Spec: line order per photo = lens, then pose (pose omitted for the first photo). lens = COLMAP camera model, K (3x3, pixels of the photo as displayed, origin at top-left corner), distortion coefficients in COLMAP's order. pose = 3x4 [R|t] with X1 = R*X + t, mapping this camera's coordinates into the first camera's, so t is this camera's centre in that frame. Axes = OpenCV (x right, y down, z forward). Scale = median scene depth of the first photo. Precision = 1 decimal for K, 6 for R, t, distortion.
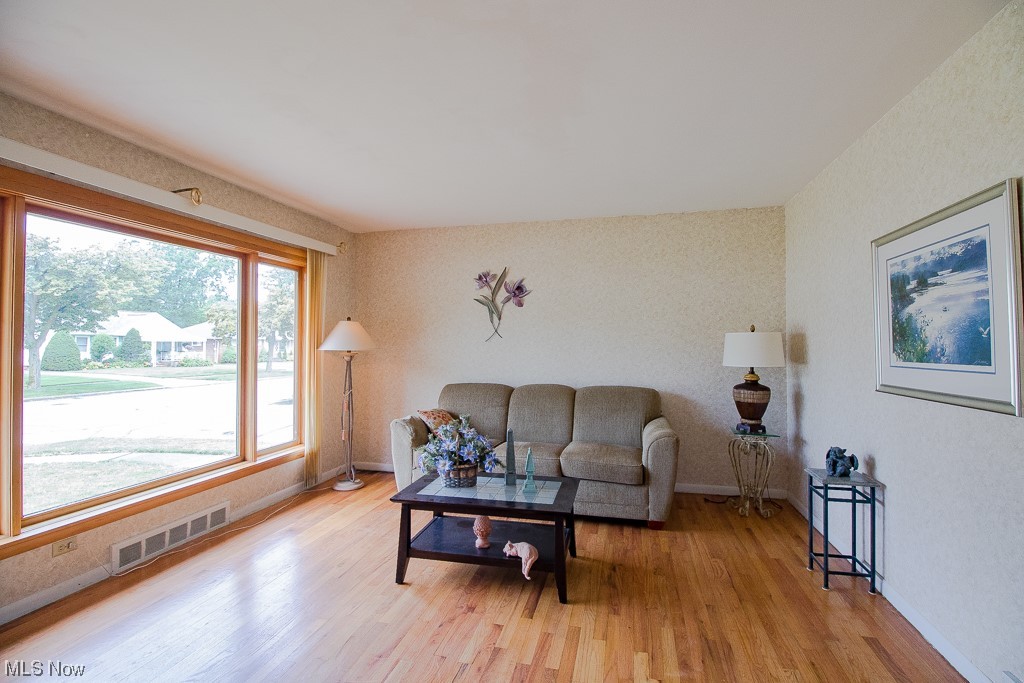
lens RADIAL K [[470.7, 0, 515.9], [0, 470.7, 338.0], [0, 0, 1]] dist [0.002525, -0.015080]
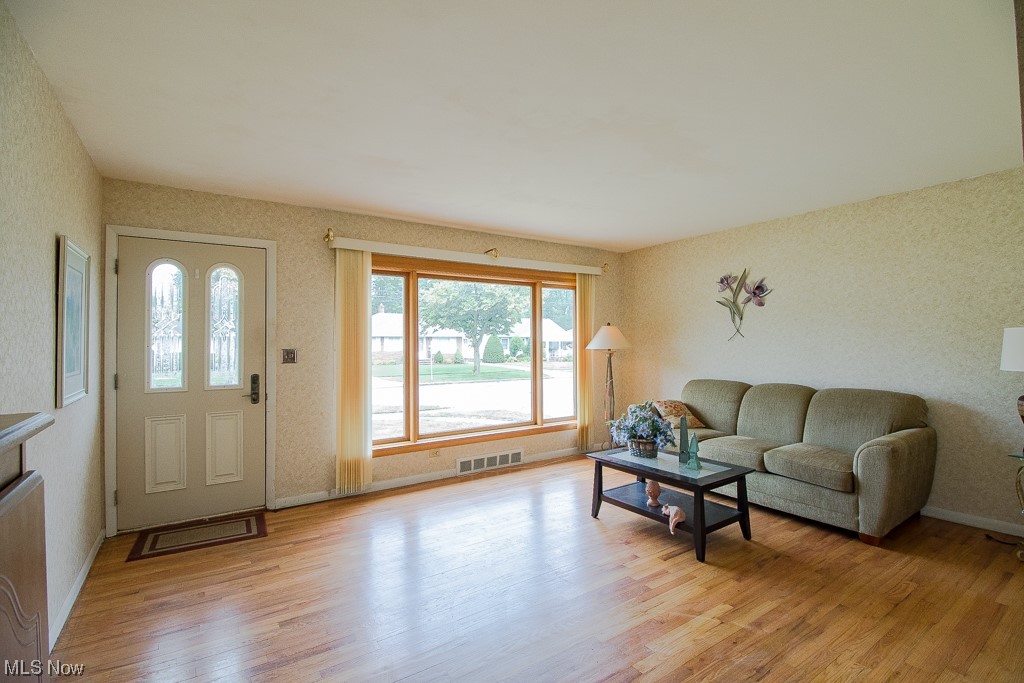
lens RADIAL K [[470.7, 0, 515.9], [0, 470.7, 338.0], [0, 0, 1]] dist [0.002525, -0.015080]
pose [[0.741131, -0.013093, -0.671233, 0.381338], [0.015576, 0.999876, -0.002306, -0.005204], [0.671180, -0.008746, 0.741243, -0.131196]]
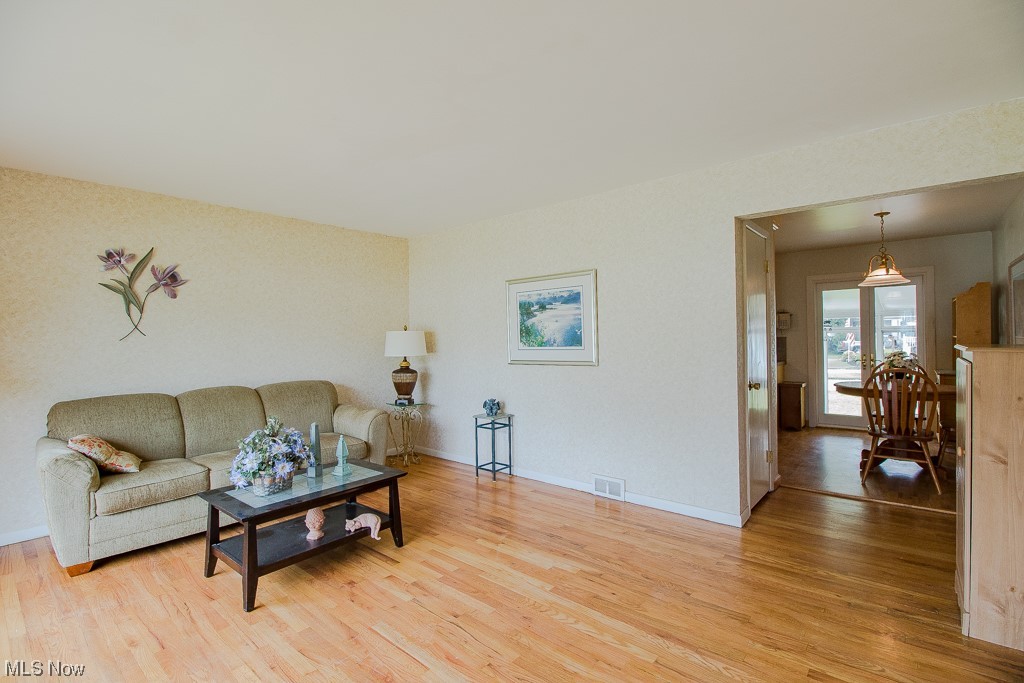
lens RADIAL K [[470.7, 0, 515.9], [0, 470.7, 338.0], [0, 0, 1]] dist [0.002525, -0.015080]
pose [[0.449873, -0.007810, 0.893059, -0.591884], [0.003008, 0.999969, 0.007230, -0.000171], [-0.893088, -0.000566, 0.449882, 0.110585]]
